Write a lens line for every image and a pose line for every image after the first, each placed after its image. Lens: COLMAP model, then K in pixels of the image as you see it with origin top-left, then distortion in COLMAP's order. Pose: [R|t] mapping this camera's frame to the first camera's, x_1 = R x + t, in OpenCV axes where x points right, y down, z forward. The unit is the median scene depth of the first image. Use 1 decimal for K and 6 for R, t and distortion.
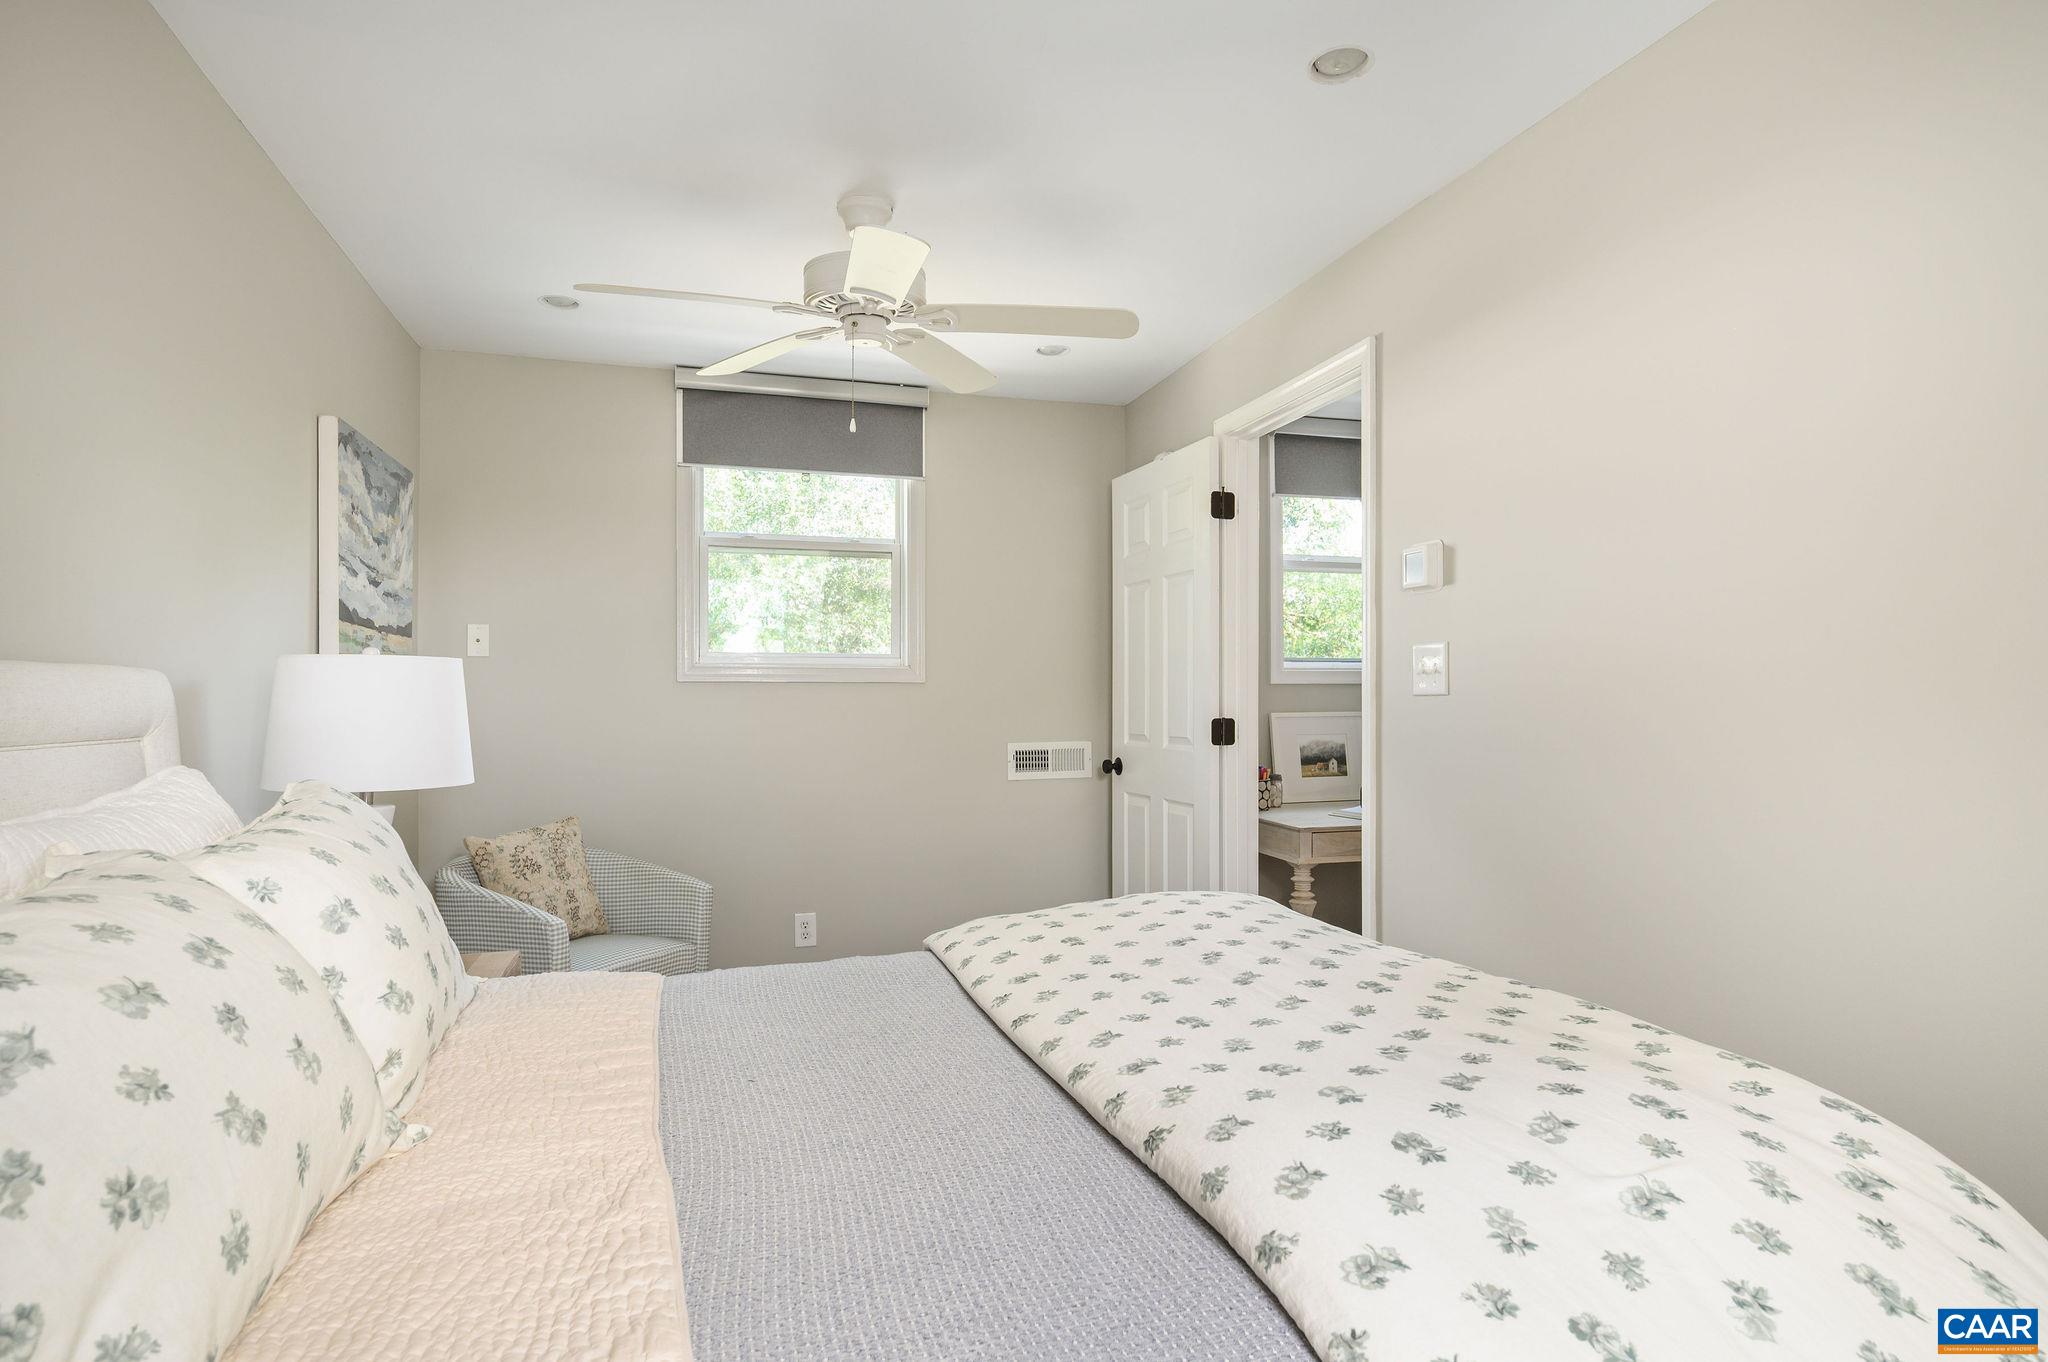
lens RADIAL K [[1115.5, 0, 1024.0], [0, 1115.5, 681.0], [0, 0, 1]] dist [0.000098, 0.000016]
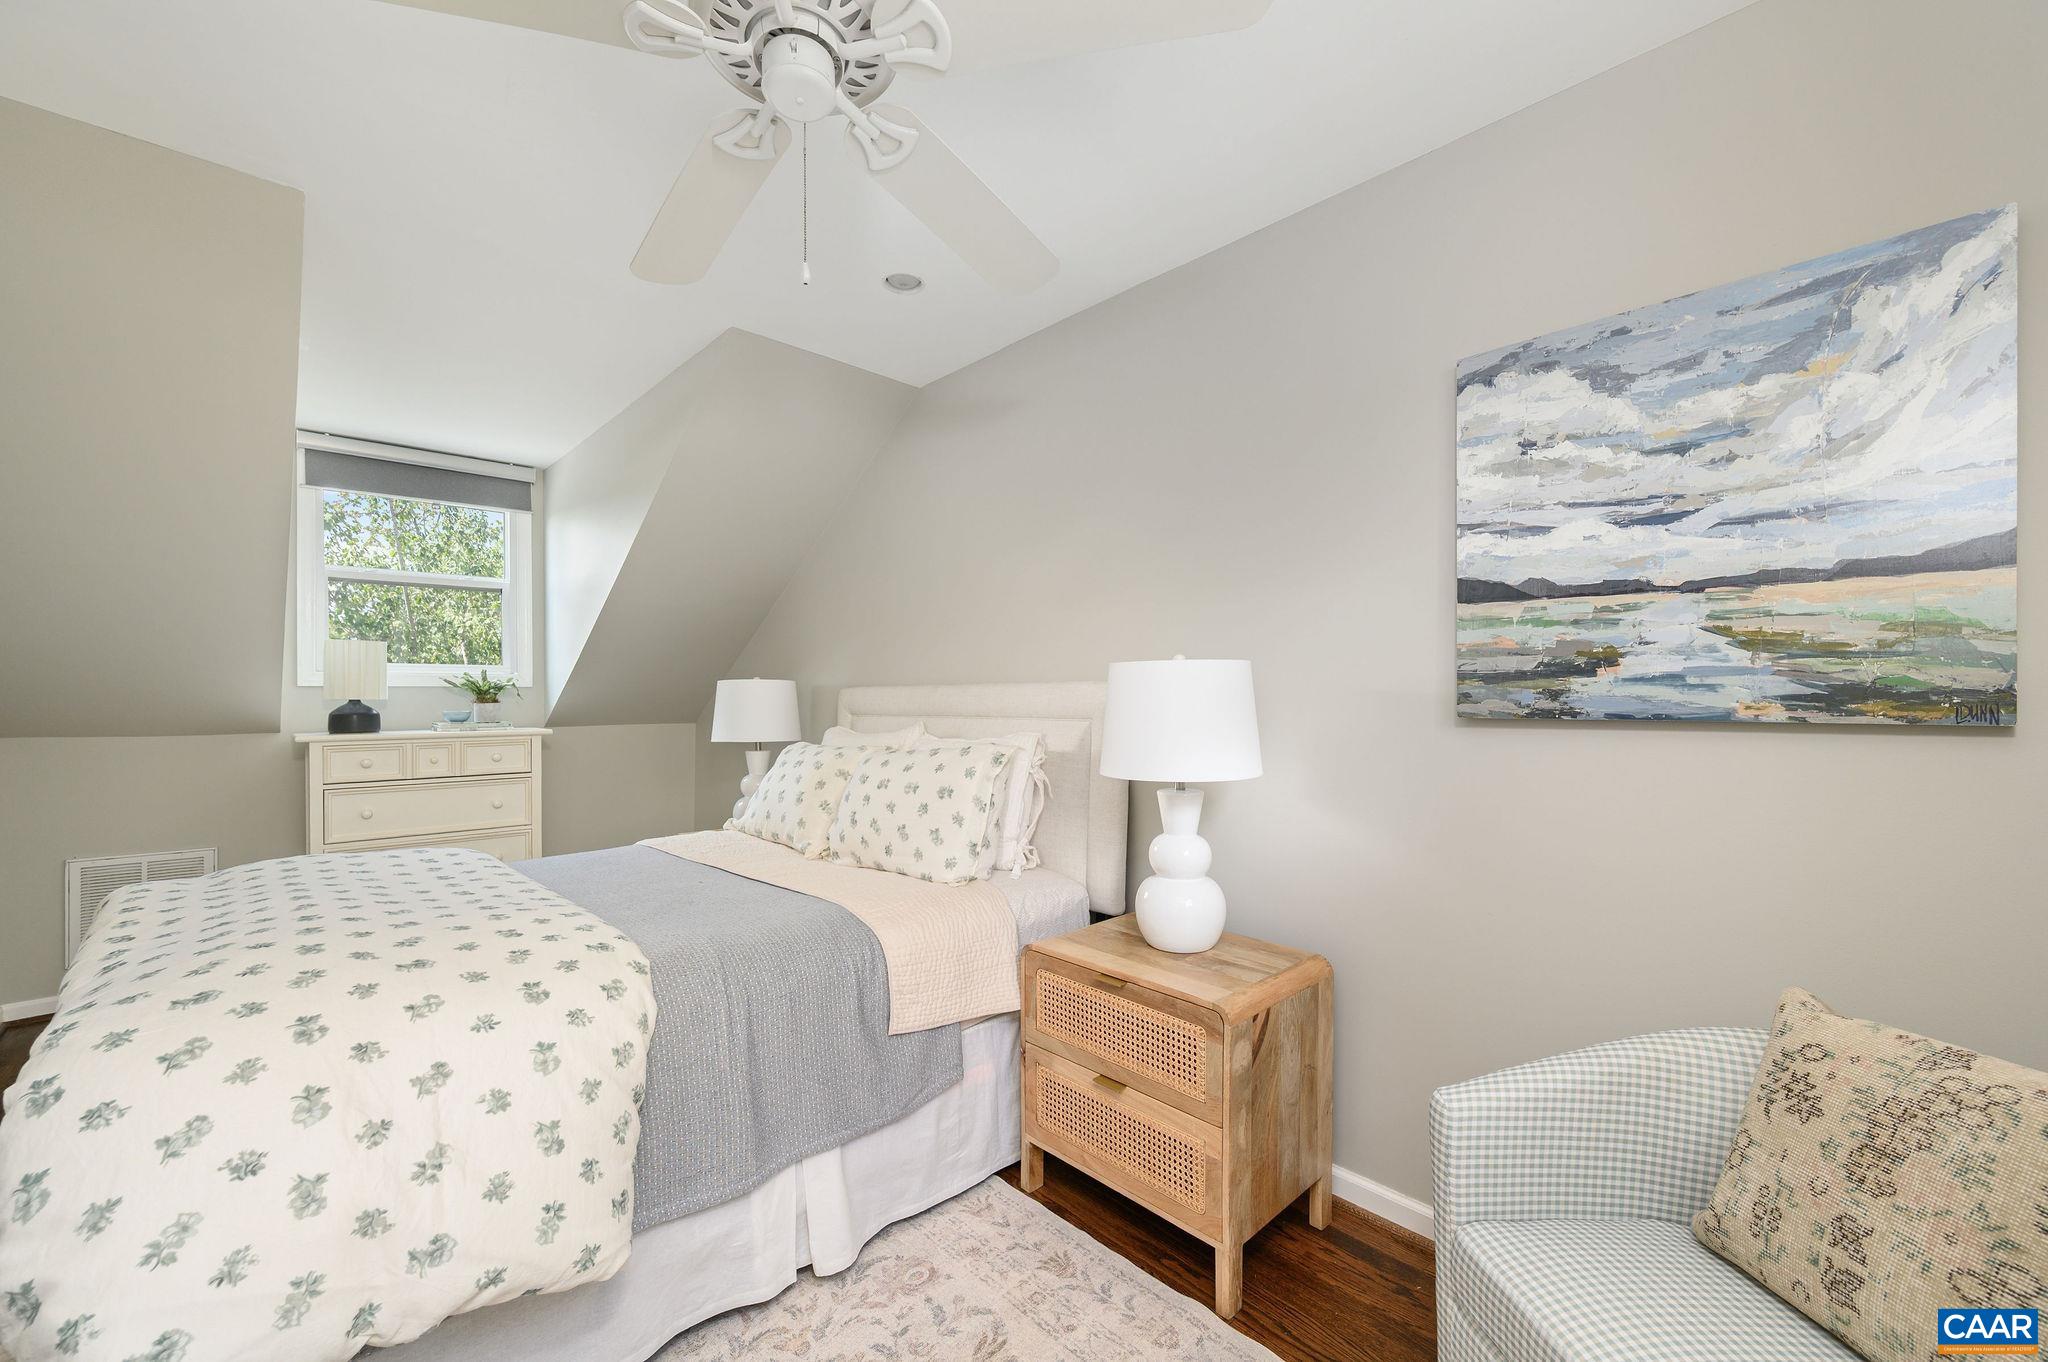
lens RADIAL K [[827.8, 0, 1023.8], [0, 827.8, 699.8], [0, 0, 1]] dist [-0.000498, 0.000150]
pose [[-0.889907, -0.000849, -0.456140, -0.035681], [0.002712, 0.999971, -0.007151, 0.015920], [0.456133, -0.007600, -0.889879, 1.076000]]
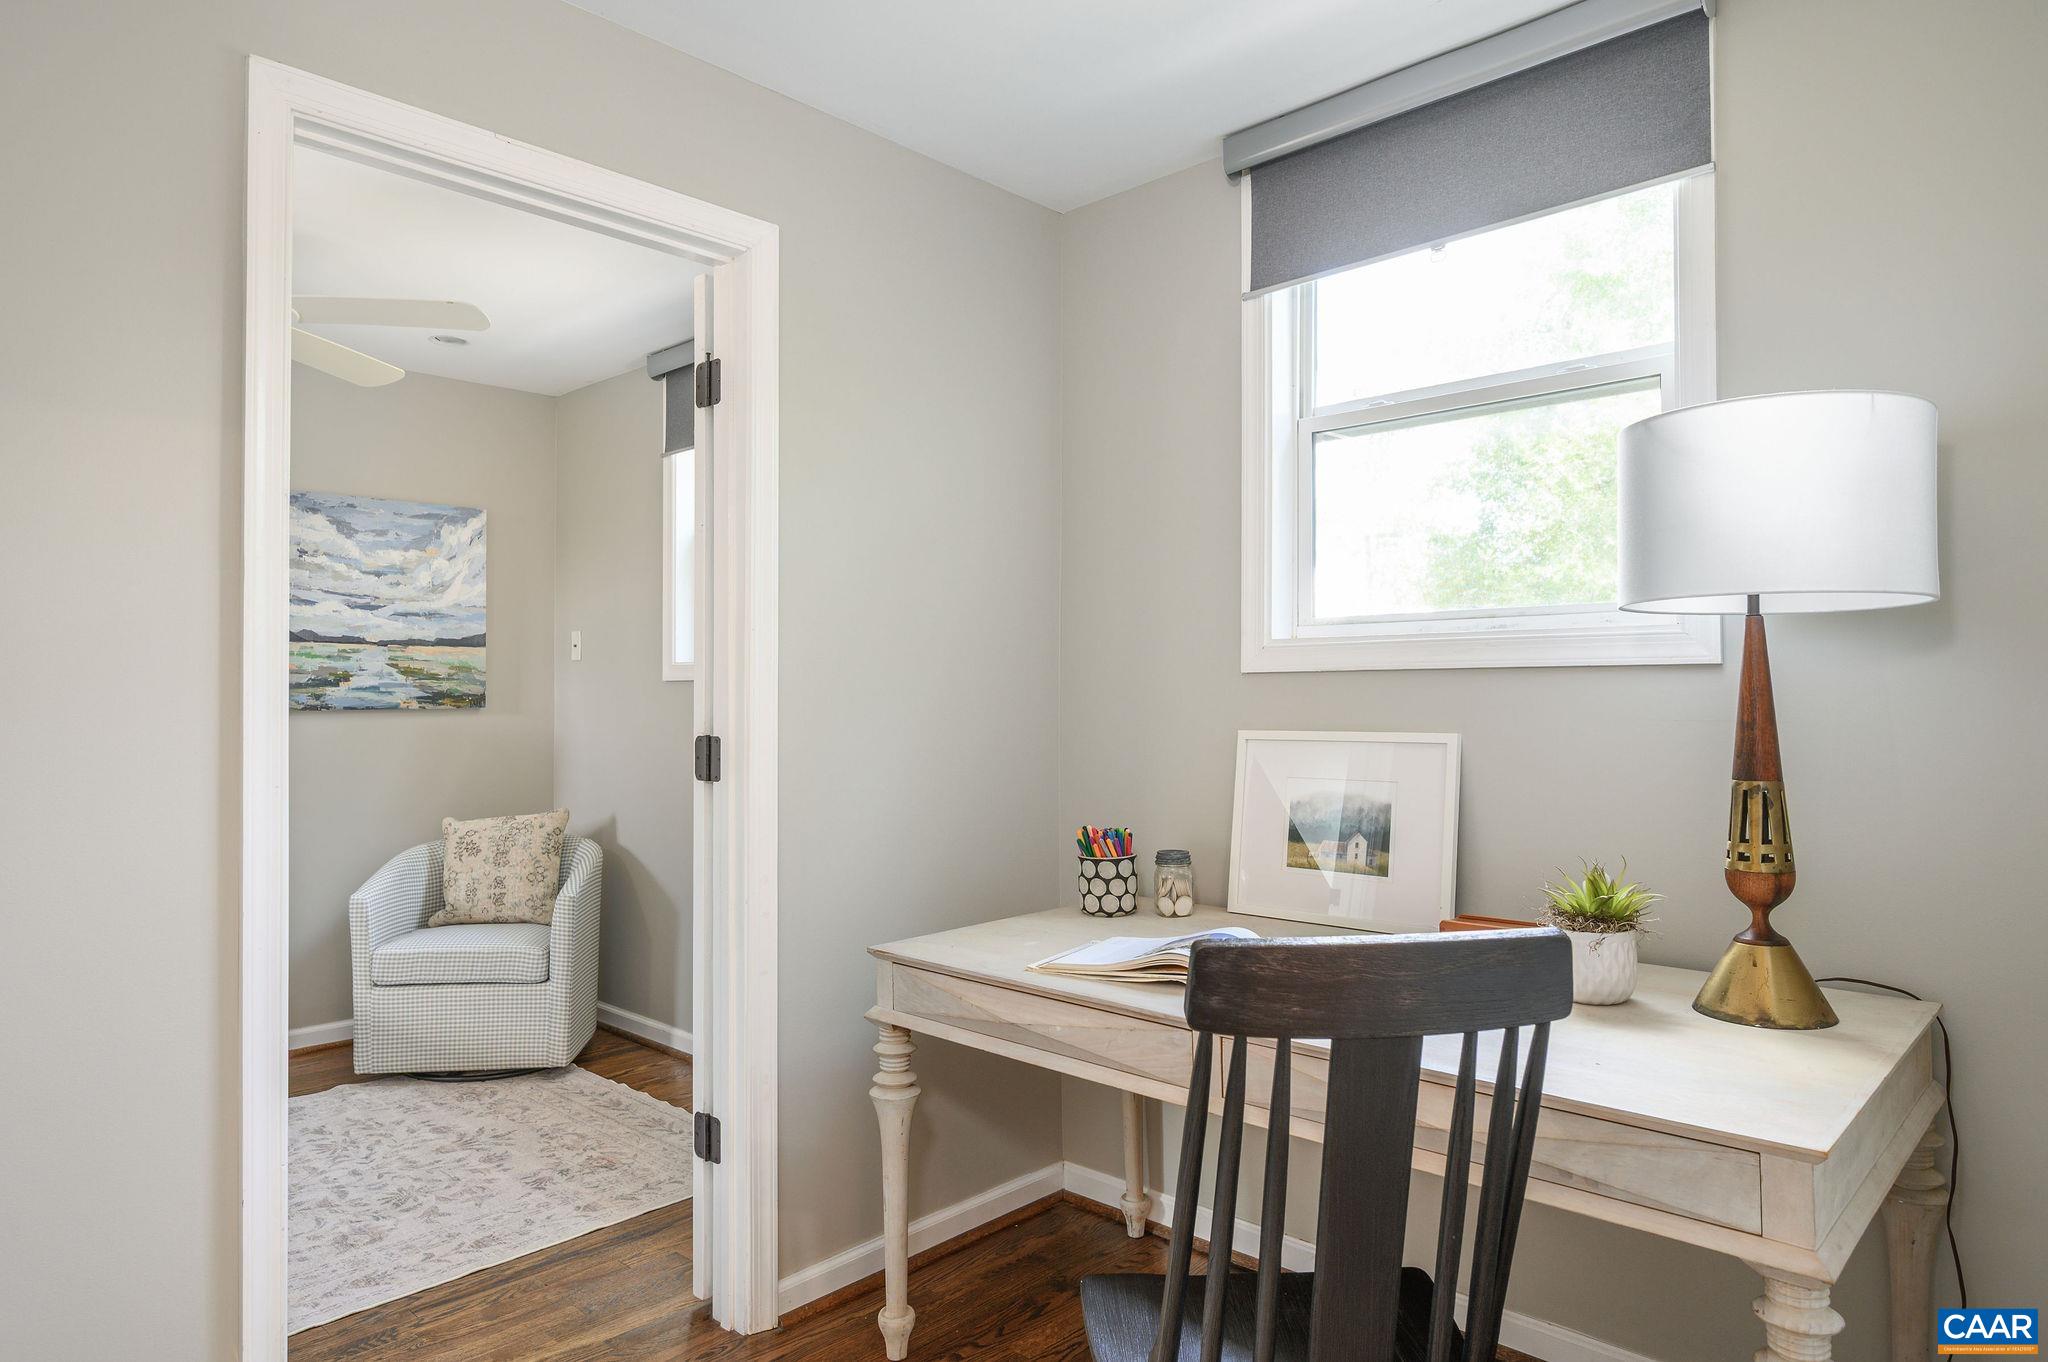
lens RADIAL K [[1199.8, 0, 1024.0], [0, 1199.8, 681.0], [0, 0, 1]] dist [-0.028152, -0.000187]
pose [[0.496298, -0.010901, -0.868084, 0.812907], [0.014322, 0.999888, -0.004368, 0.010409], [0.868034, -0.010264, 0.496398, 0.835862]]
